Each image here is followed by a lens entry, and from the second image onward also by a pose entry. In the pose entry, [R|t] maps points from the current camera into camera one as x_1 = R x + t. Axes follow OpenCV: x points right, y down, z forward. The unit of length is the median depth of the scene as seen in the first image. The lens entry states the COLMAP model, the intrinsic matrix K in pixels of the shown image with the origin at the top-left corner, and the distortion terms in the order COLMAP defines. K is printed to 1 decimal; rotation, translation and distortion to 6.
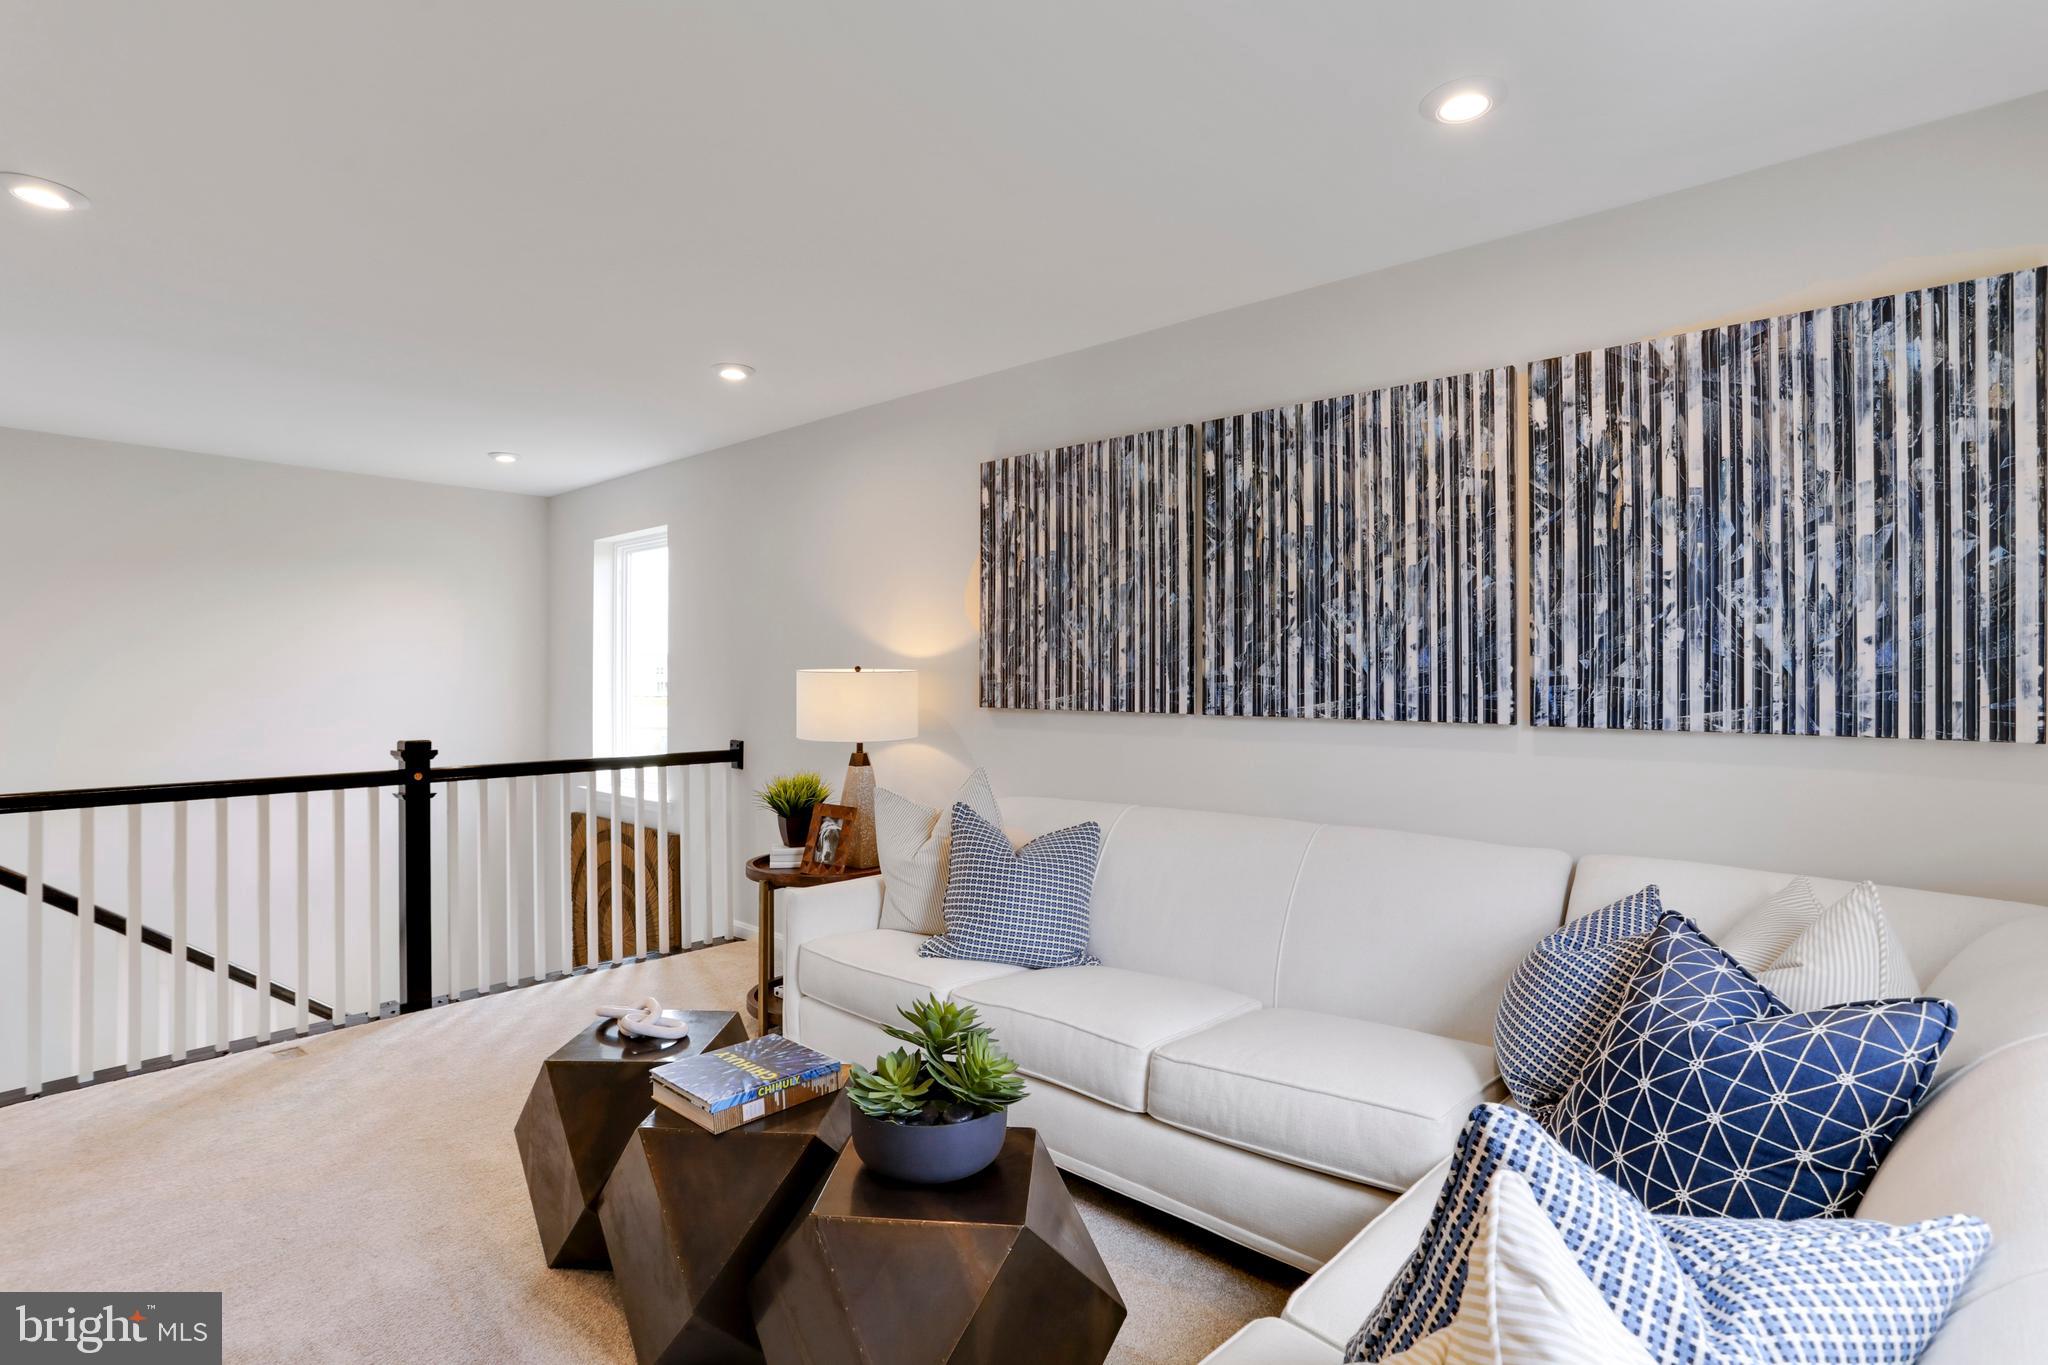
lens RADIAL K [[1069.0, 0, 936.3], [0, 1069.0, 683.1], [0, 0, 1]] dist [-0.005096, -0.002449]
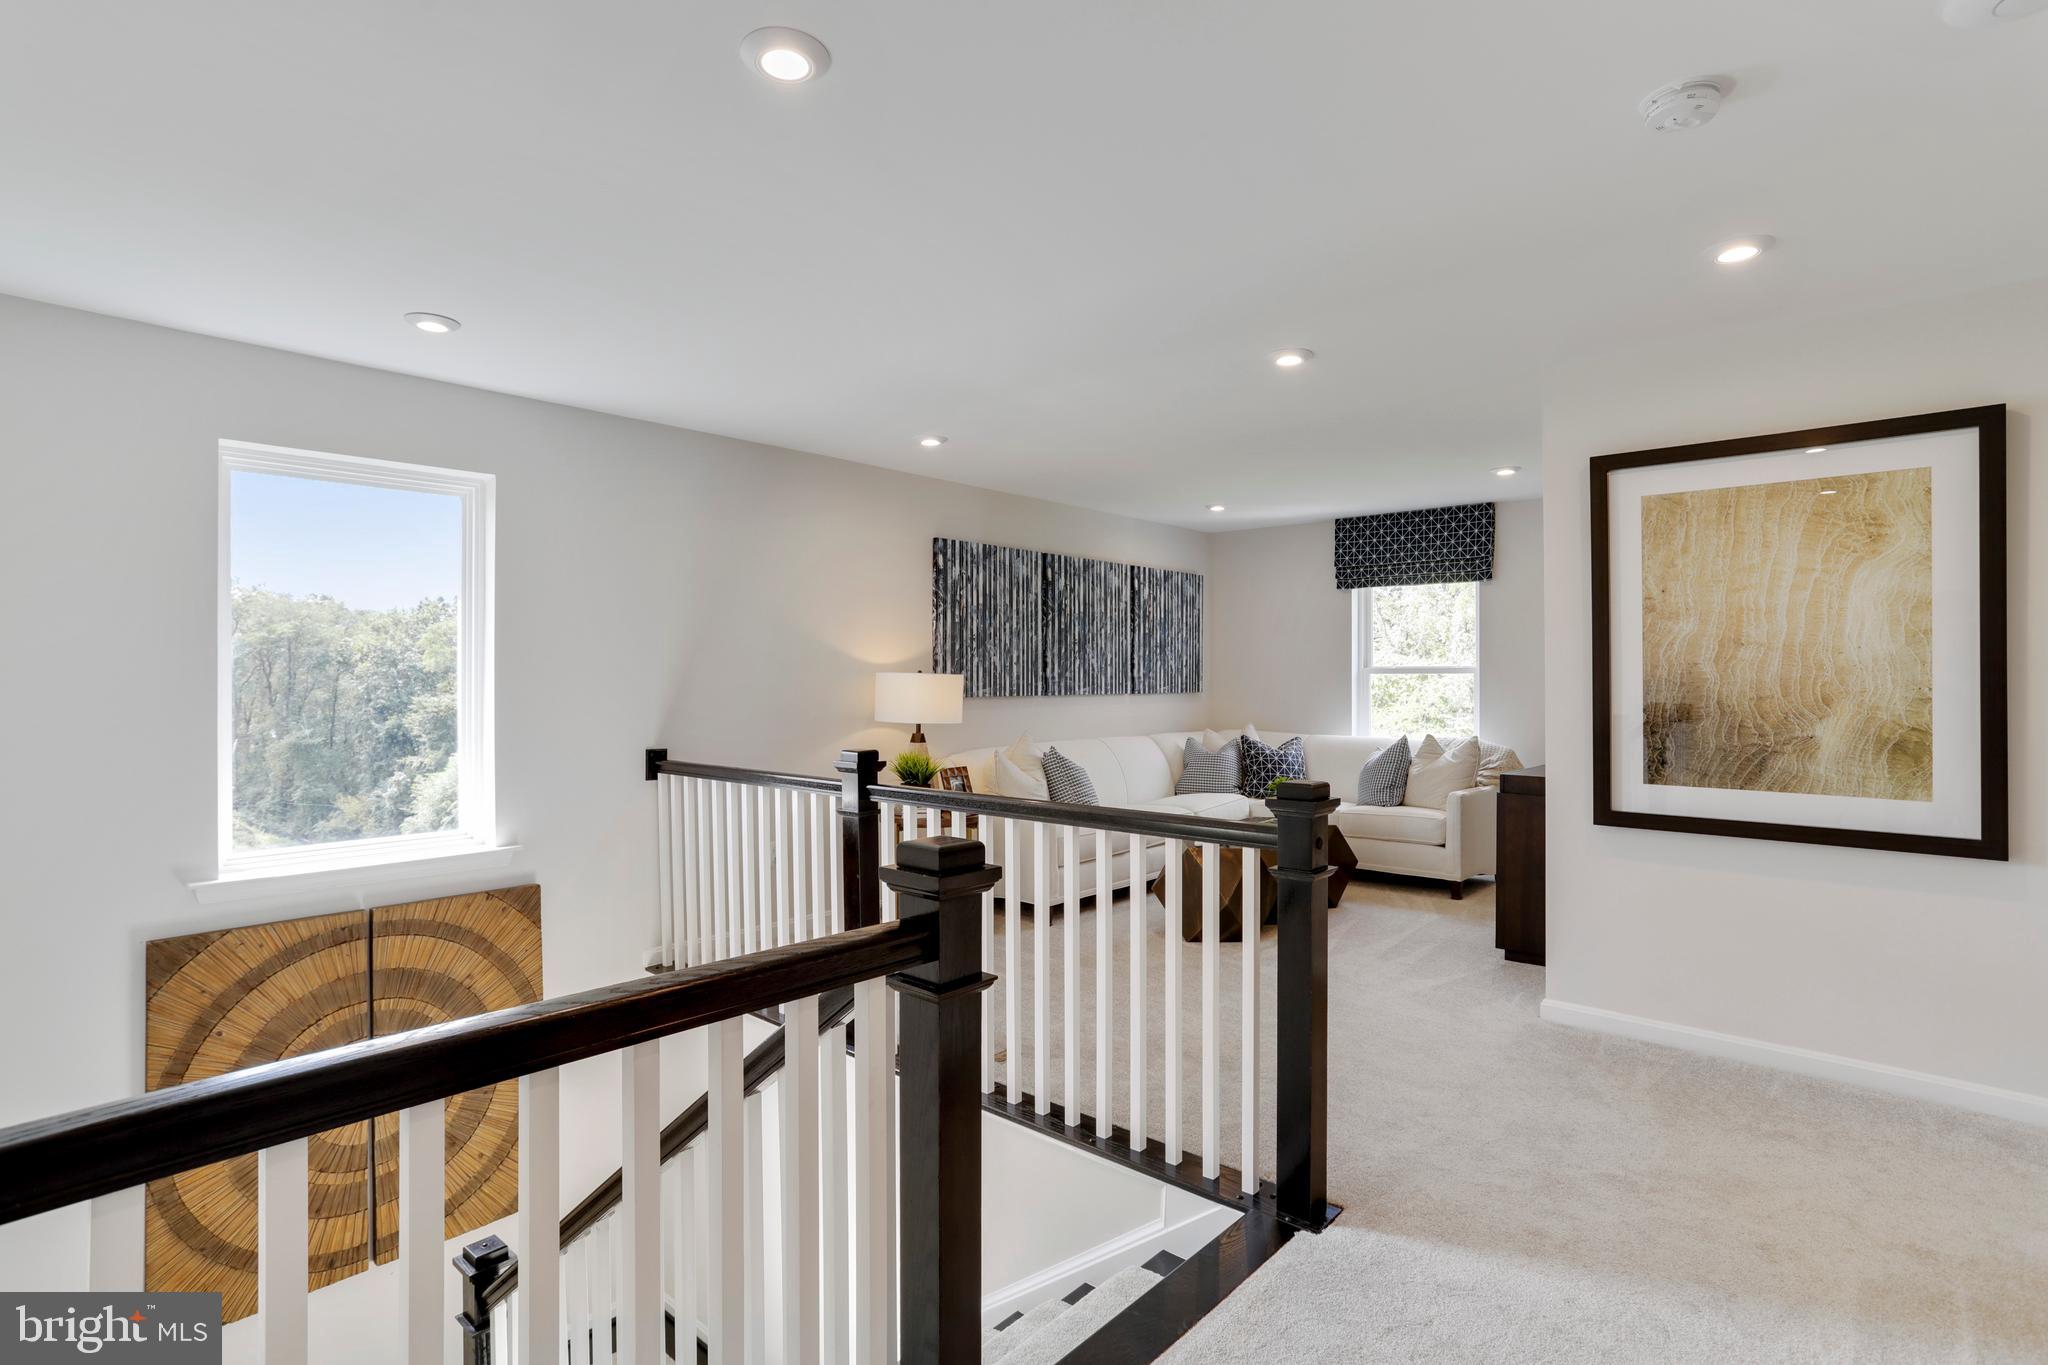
lens RADIAL K [[1004.7, 0, 1029.4], [0, 1004.7, 682.0], [0, 0, 1]] dist [-0.049497, 0.023597]
pose [[-0.049076, -0.013968, 0.998697, -1.439383], [0.002827, 0.999896, 0.014124, -0.020516], [-0.998791, 0.003517, -0.049032, 0.966674]]
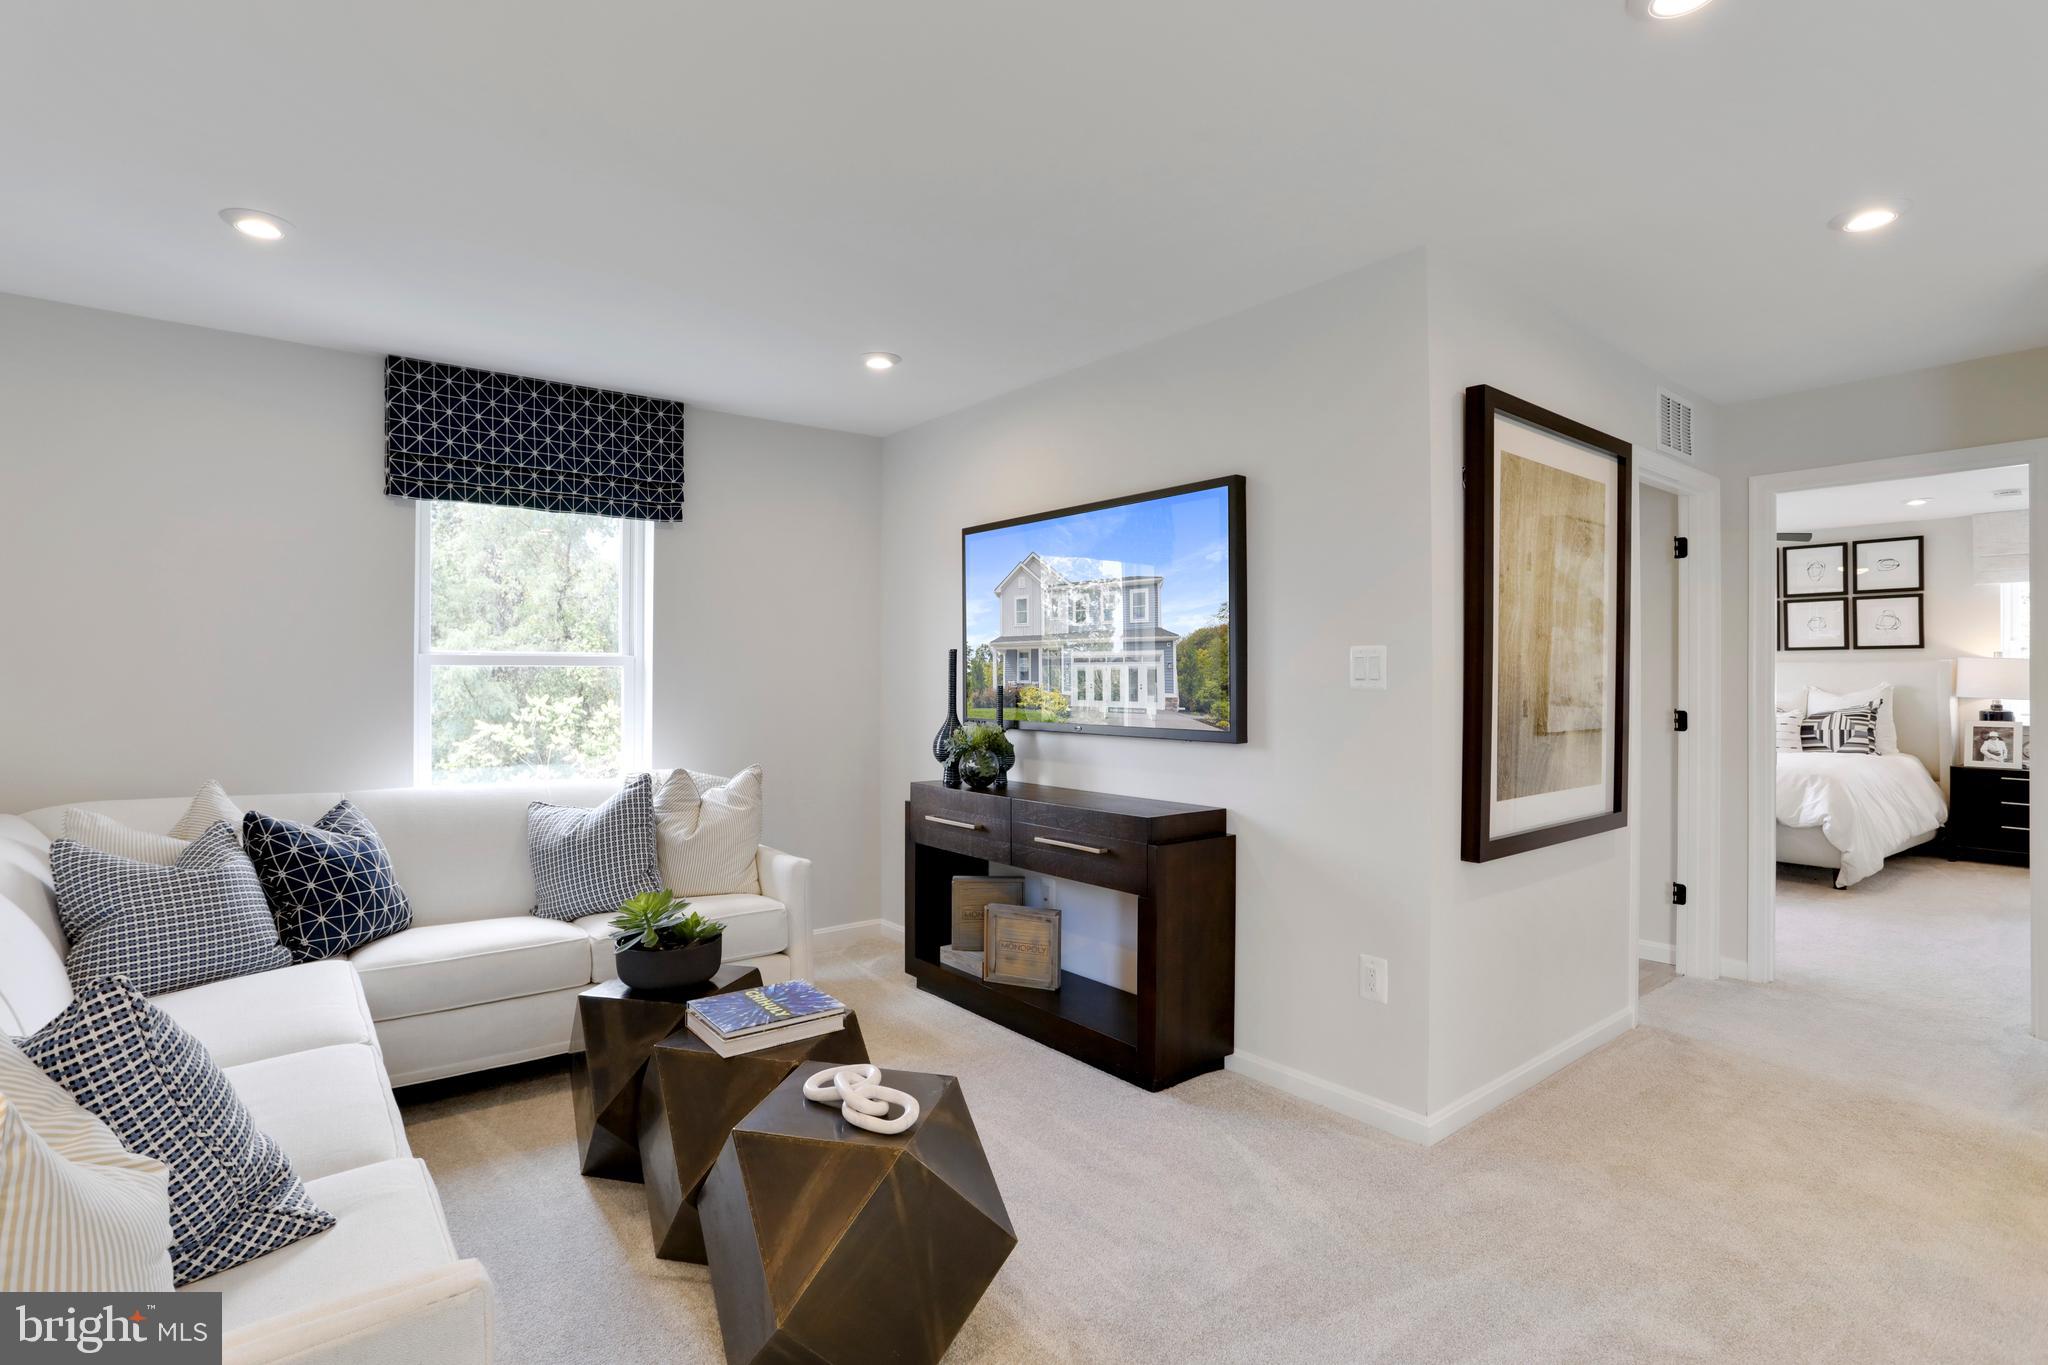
lens RADIAL K [[1004.7, 0, 1015.7], [0, 1004.7, 671.6], [0, 0, 1]] dist [-0.049497, 0.023597]
pose [[-0.992029, -0.012113, 0.125430, -0.304626], [-0.011796, 0.999925, 0.003274, -0.010638], [-0.125460, 0.001769, -0.992097, 1.143401]]
